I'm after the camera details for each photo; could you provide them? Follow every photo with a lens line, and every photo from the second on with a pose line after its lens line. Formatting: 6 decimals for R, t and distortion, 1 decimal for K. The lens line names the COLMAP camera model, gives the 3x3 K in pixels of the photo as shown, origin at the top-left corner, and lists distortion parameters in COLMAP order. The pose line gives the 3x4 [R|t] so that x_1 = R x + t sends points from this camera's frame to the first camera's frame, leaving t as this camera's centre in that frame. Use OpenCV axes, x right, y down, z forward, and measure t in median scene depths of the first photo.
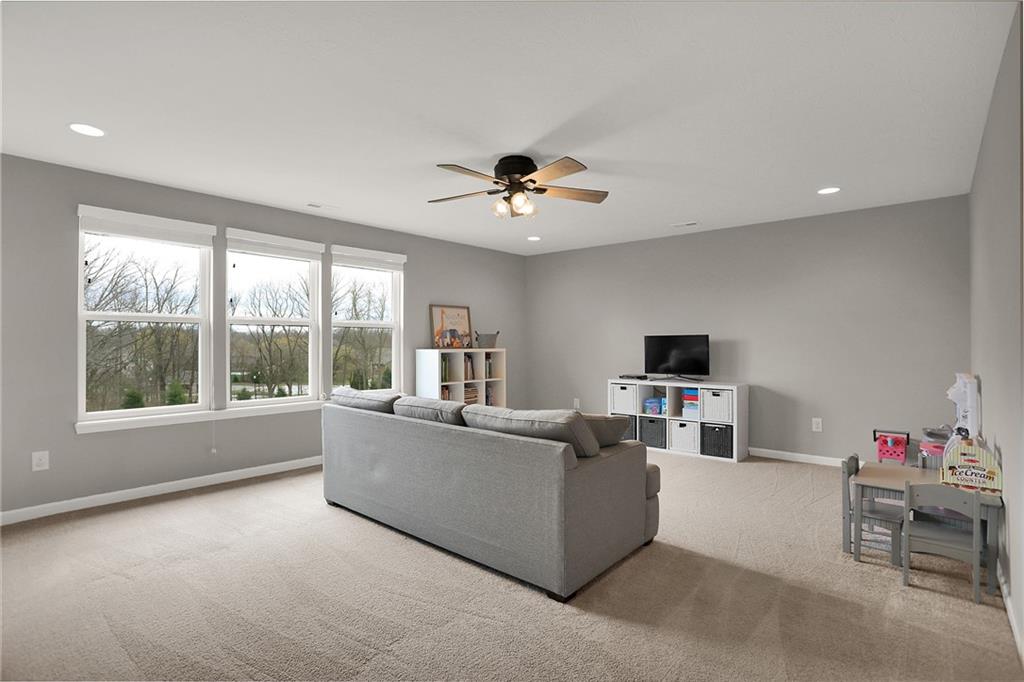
lens RADIAL K [[502.0, 0, 512.8], [0, 502.0, 359.1], [0, 0, 1]] dist [-0.027044, 0.000227]
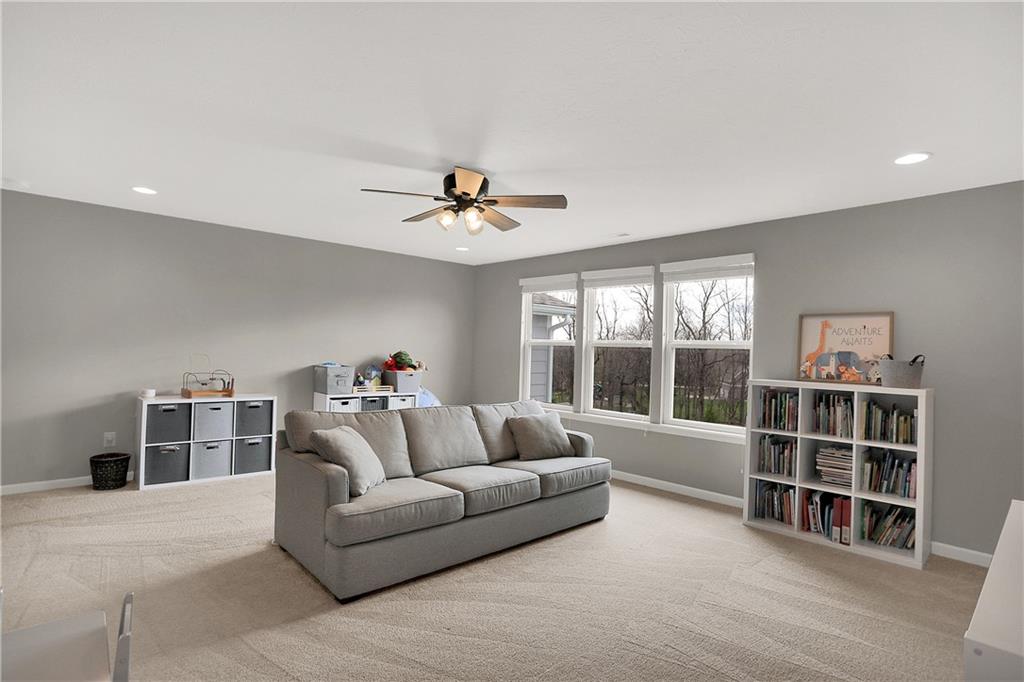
lens RADIAL K [[509.2, 0, 512.0], [0, 509.2, 341.0], [0, 0, 1]] dist [-0.047211, 0.028731]
pose [[-0.074059, -0.025173, -0.996936, 0.530572], [-0.070539, 0.997310, -0.019942, -0.032139], [0.994756, 0.068846, -0.075636, 0.654405]]
